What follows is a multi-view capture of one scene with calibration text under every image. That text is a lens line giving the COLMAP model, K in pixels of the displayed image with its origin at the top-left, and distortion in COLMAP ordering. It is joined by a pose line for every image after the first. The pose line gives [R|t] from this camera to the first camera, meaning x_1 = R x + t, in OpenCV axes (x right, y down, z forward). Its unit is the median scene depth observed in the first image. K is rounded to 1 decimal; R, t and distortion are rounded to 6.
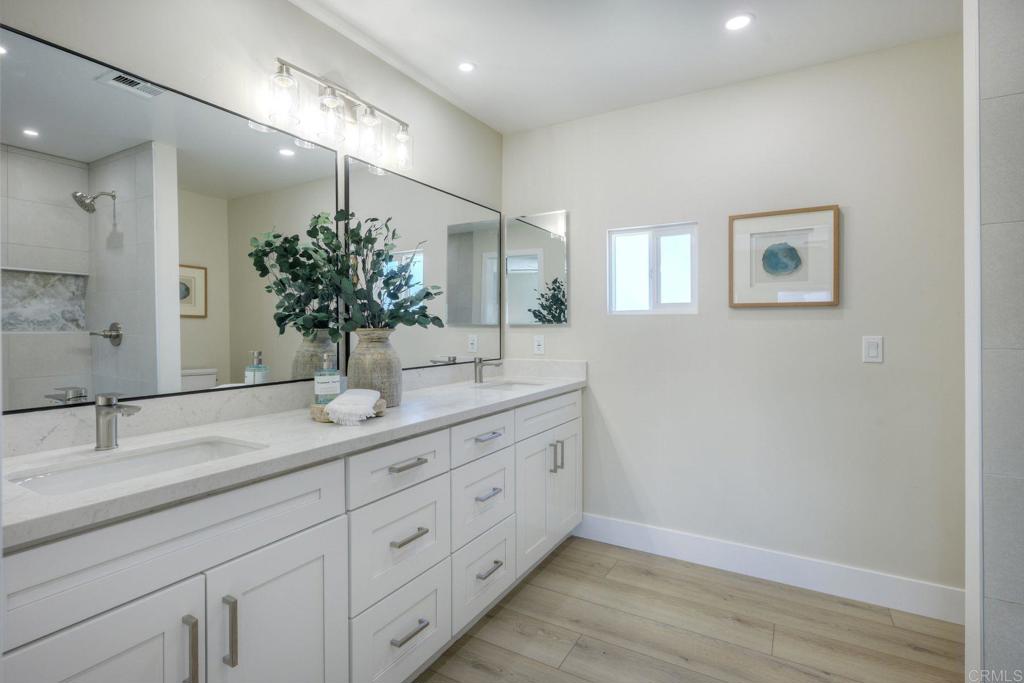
lens RADIAL K [[497.2, 0, 513.2], [0, 497.2, 337.8], [0, 0, 1]] dist [-0.005425, -0.000649]
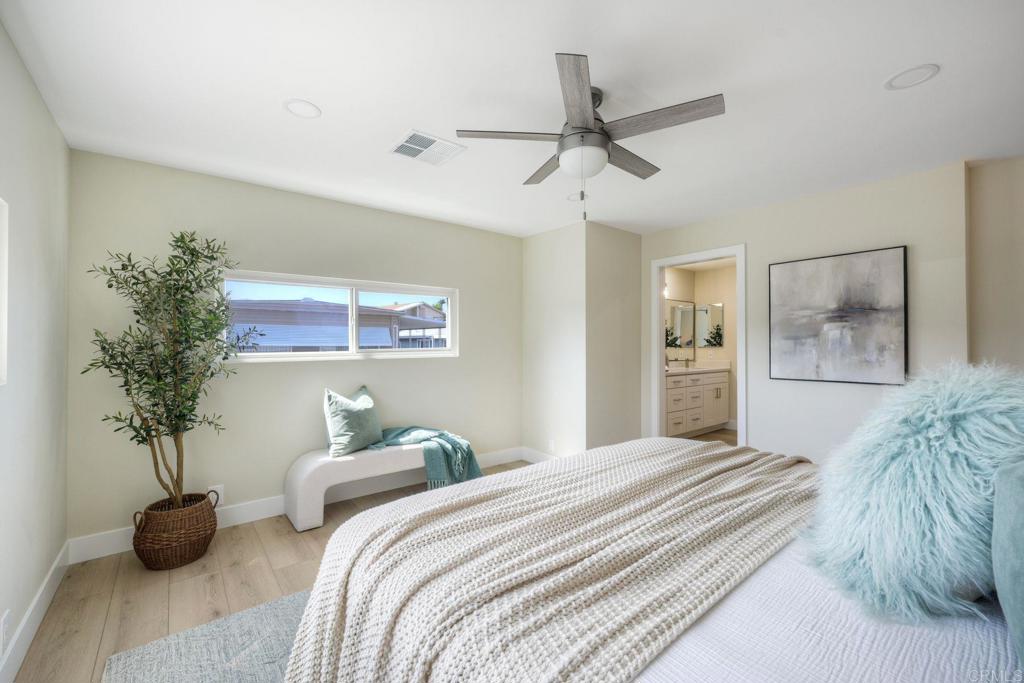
lens RADIAL K [[422.6, 0, 513.7], [0, 422.6, 344.2], [0, 0, 1]] dist [0.001007, -0.000125]
pose [[0.933365, 0.009260, -0.358809, -0.023178], [-0.017155, 0.999676, -0.018827, 0.003803], [0.358518, 0.023728, 0.933221, -0.283481]]
